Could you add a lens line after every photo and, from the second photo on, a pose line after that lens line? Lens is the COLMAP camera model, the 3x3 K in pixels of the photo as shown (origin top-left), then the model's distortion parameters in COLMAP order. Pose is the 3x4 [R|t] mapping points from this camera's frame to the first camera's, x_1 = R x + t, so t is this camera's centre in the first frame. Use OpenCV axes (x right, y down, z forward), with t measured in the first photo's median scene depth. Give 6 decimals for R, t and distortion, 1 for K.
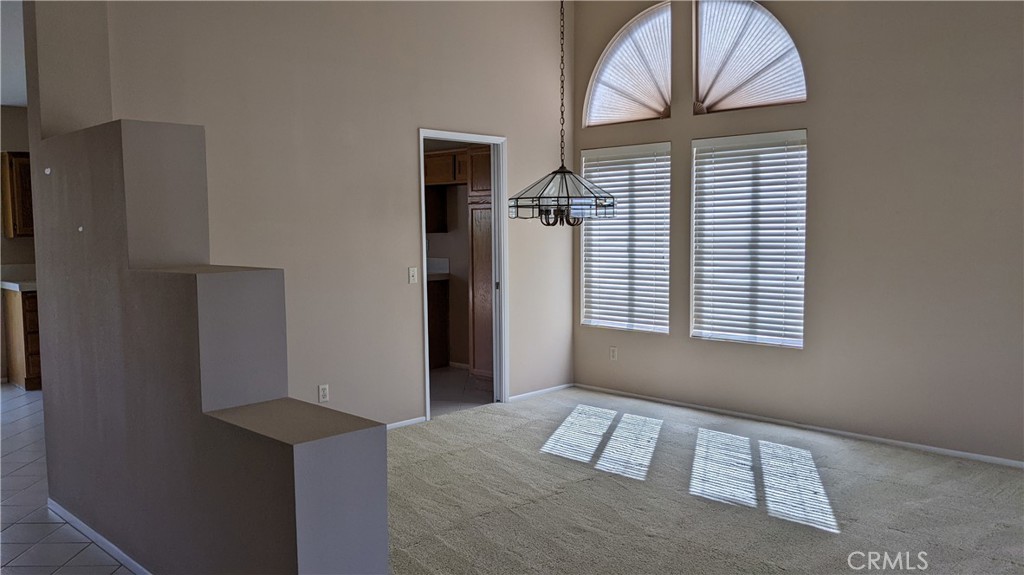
lens RADIAL K [[828.5, 0, 514.7], [0, 828.5, 289.7], [0, 0, 1]] dist [0.060172, -0.064368]
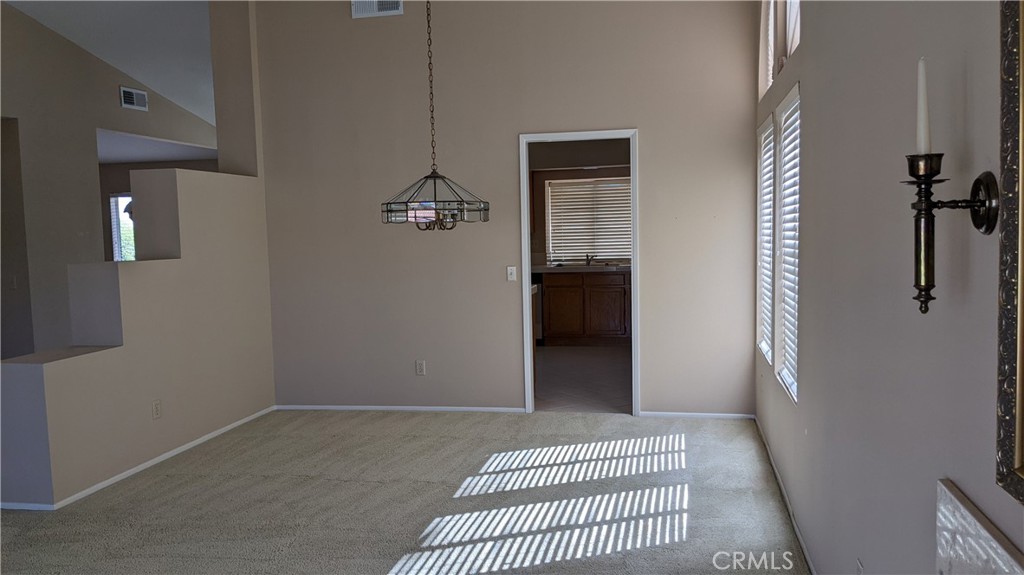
lens RADIAL K [[828.5, 0, 518.3], [0, 828.5, 289.4], [0, 0, 1]] dist [0.060172, -0.064368]
pose [[0.556137, 0.066639, -0.828415, 0.865907], [-0.057522, 0.997476, 0.041622, -0.047022], [0.829097, 0.024505, 0.558567, 0.469716]]
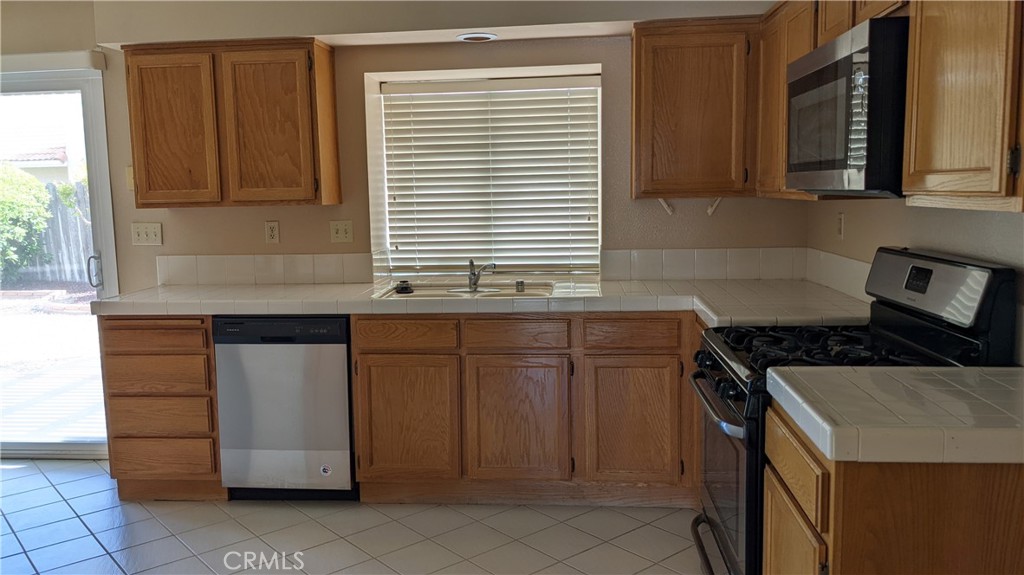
lens RADIAL K [[828.5, 0, 512.1], [0, 828.5, 286.8], [0, 0, 1]] dist [0.060172, -0.064368]
pose [[0.650992, 0.095318, -0.753076, 0.297268], [-0.059851, 0.995441, 0.074257, -0.075053], [0.756721, -0.003268, 0.653729, 0.929283]]
